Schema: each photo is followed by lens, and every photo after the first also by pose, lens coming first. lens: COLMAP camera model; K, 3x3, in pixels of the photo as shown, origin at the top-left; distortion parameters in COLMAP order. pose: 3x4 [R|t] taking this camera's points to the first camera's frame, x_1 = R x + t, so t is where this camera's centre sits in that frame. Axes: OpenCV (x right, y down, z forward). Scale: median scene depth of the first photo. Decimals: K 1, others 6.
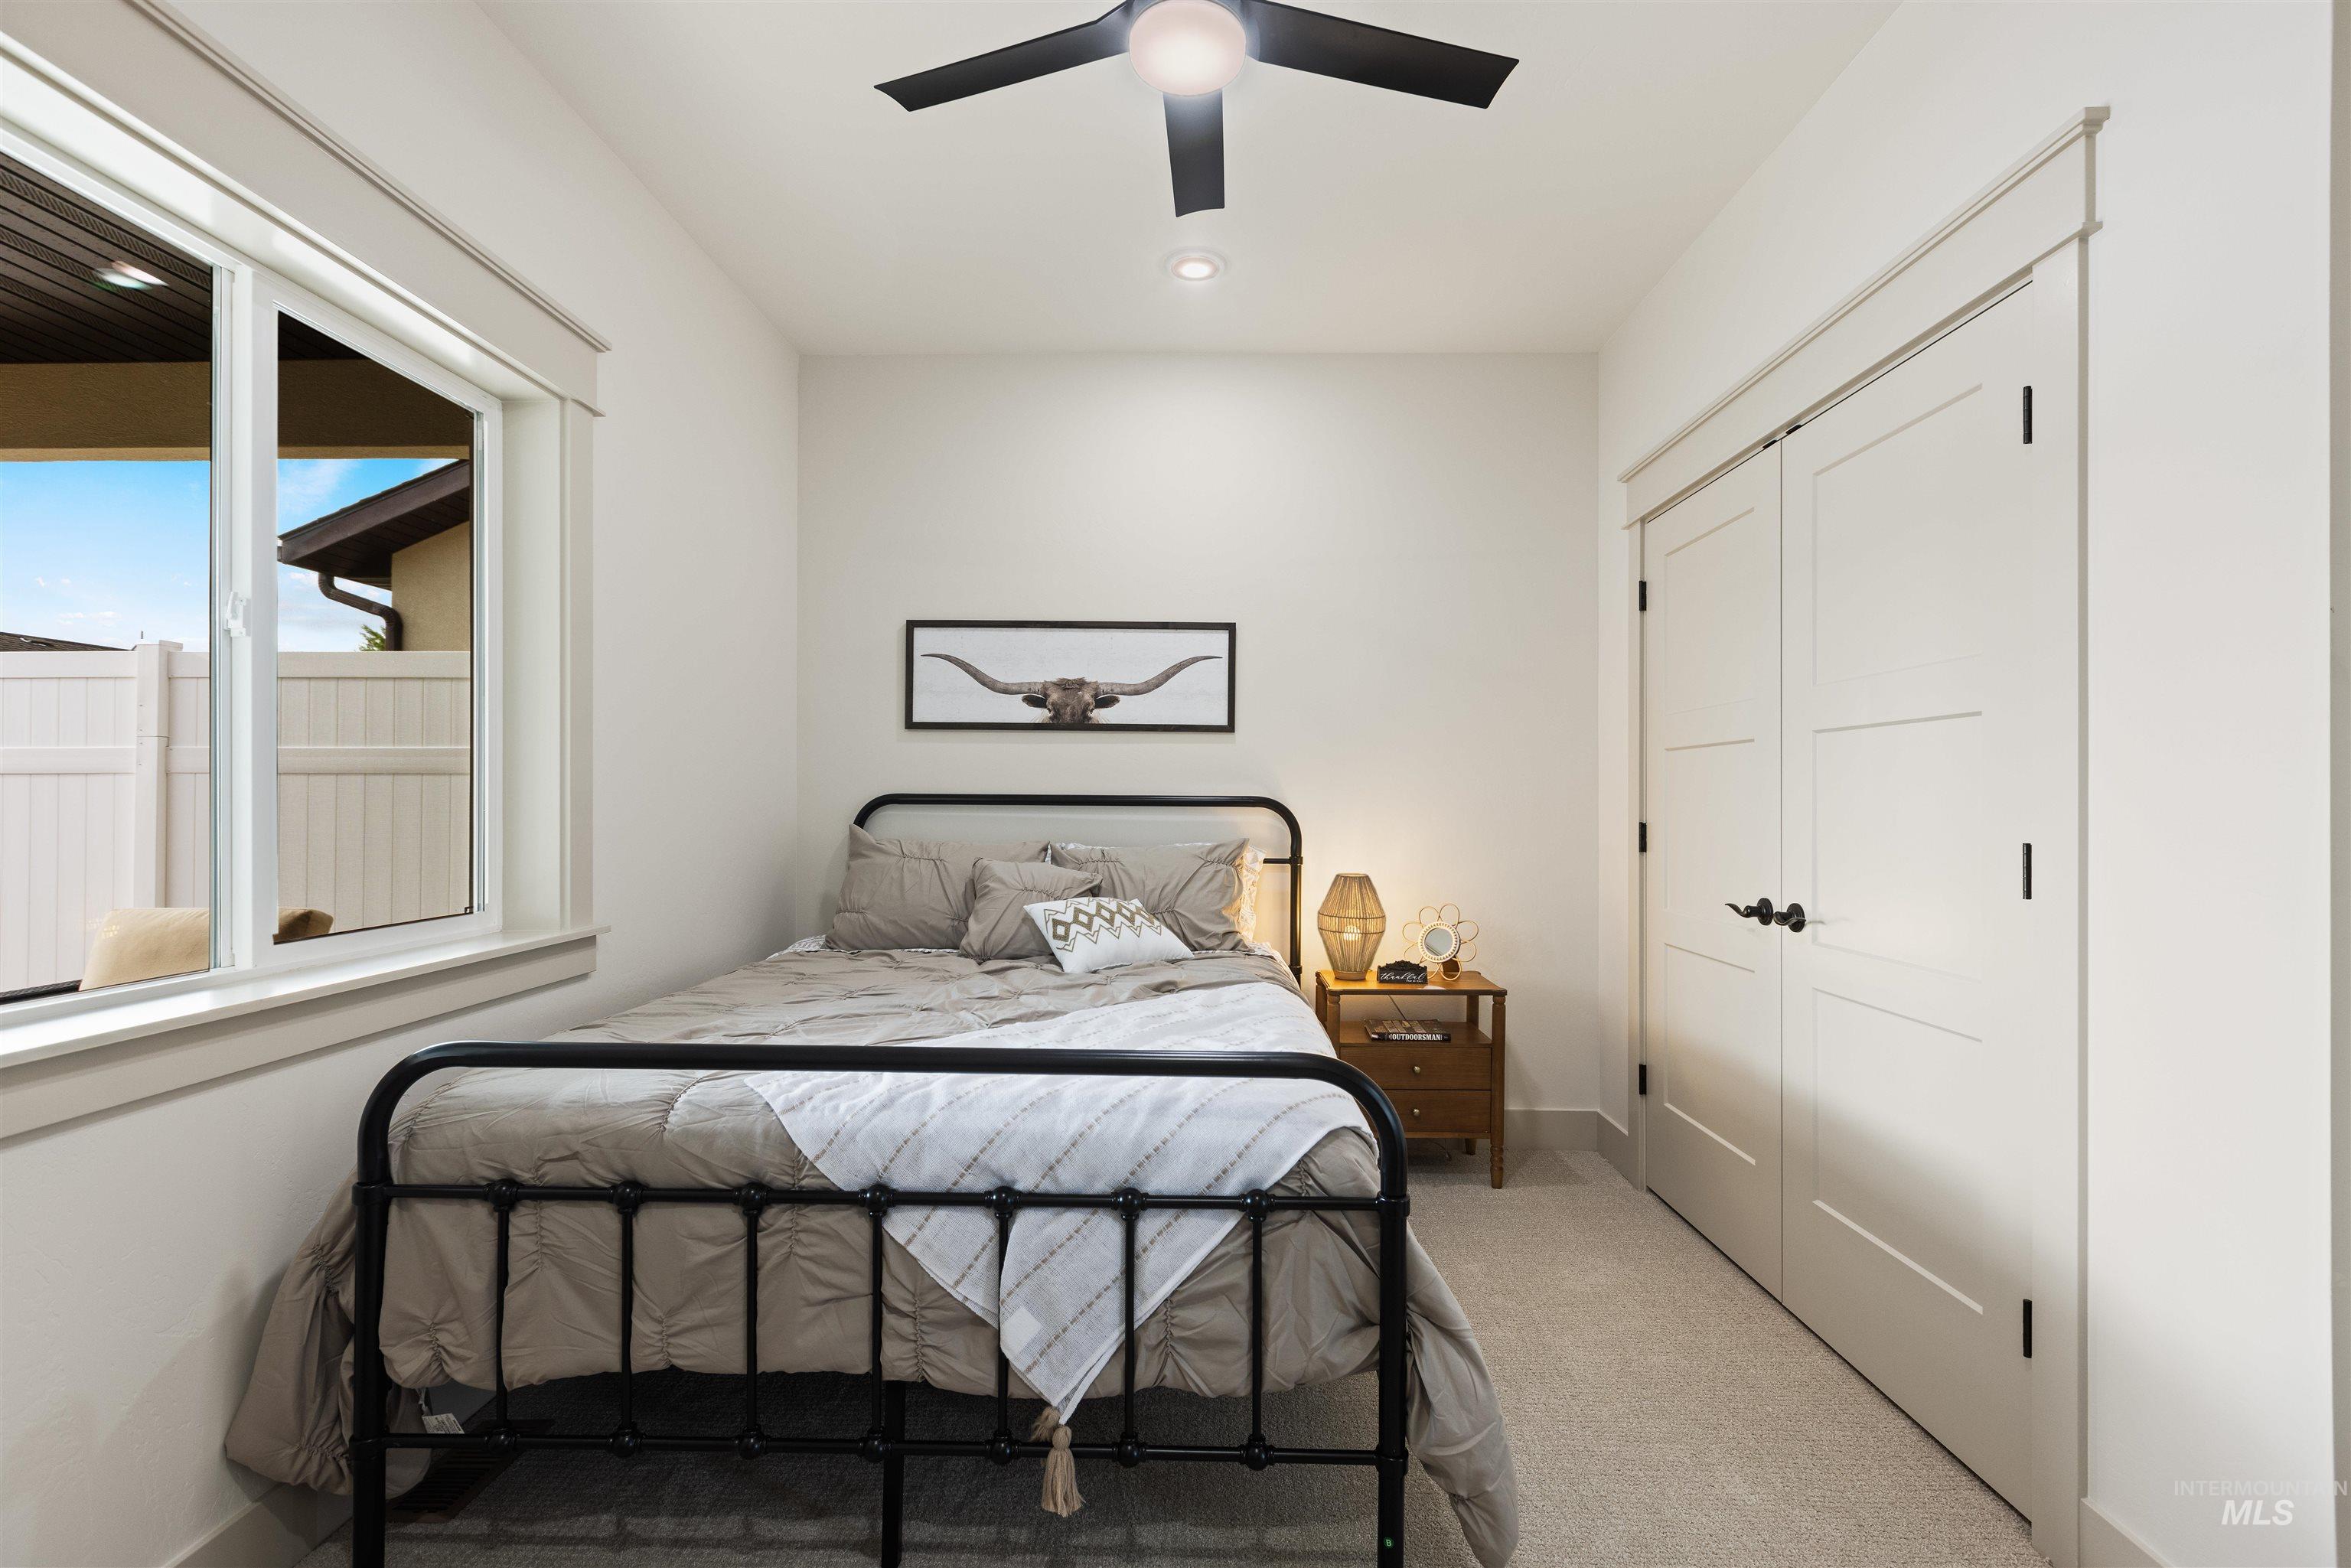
lens RADIAL K [[1069.9, 0, 1177.6], [0, 1069.9, 783.5], [0, 0, 1]] dist [0.001052, 0.000041]
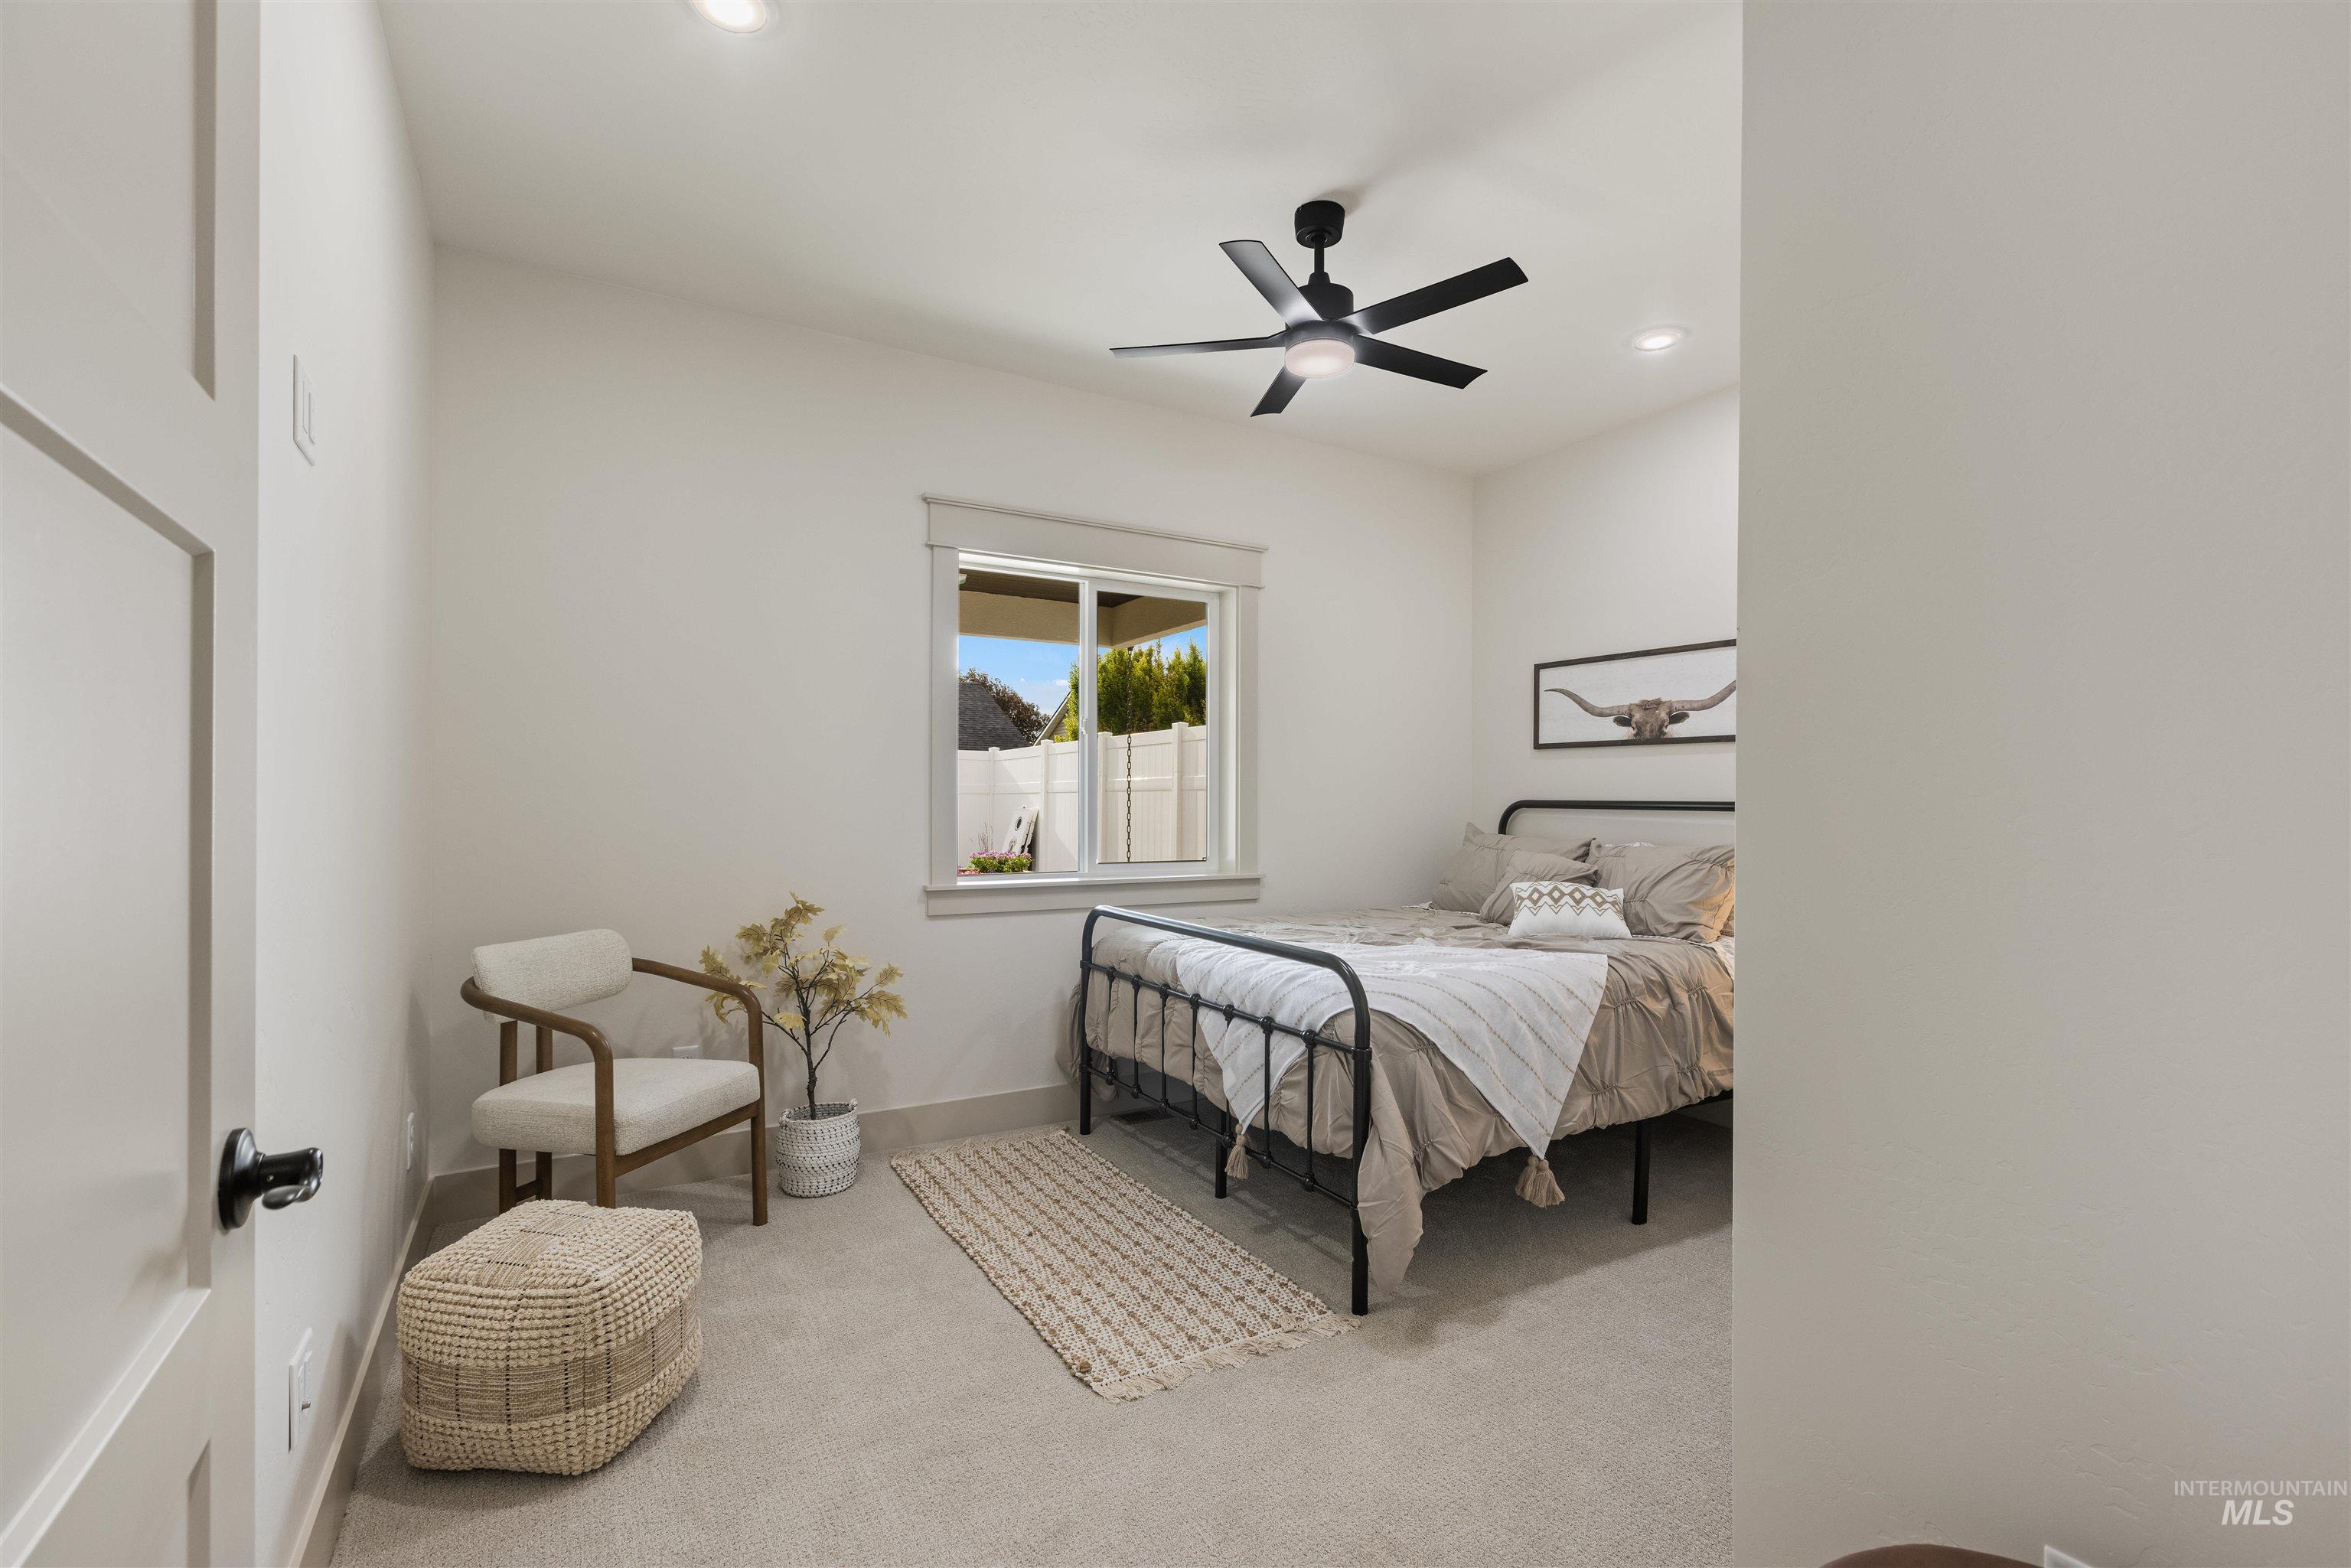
lens RADIAL K [[1065.6, 0, 1176.7], [0, 1065.6, 779.9], [0, 0, 1]] dist [0.000508, -0.000198]
pose [[0.518731, -0.015021, -0.854805, 0.921835], [0.007599, 0.999887, -0.012959, -0.001294], [0.854903, 0.000226, 0.518787, -0.046505]]
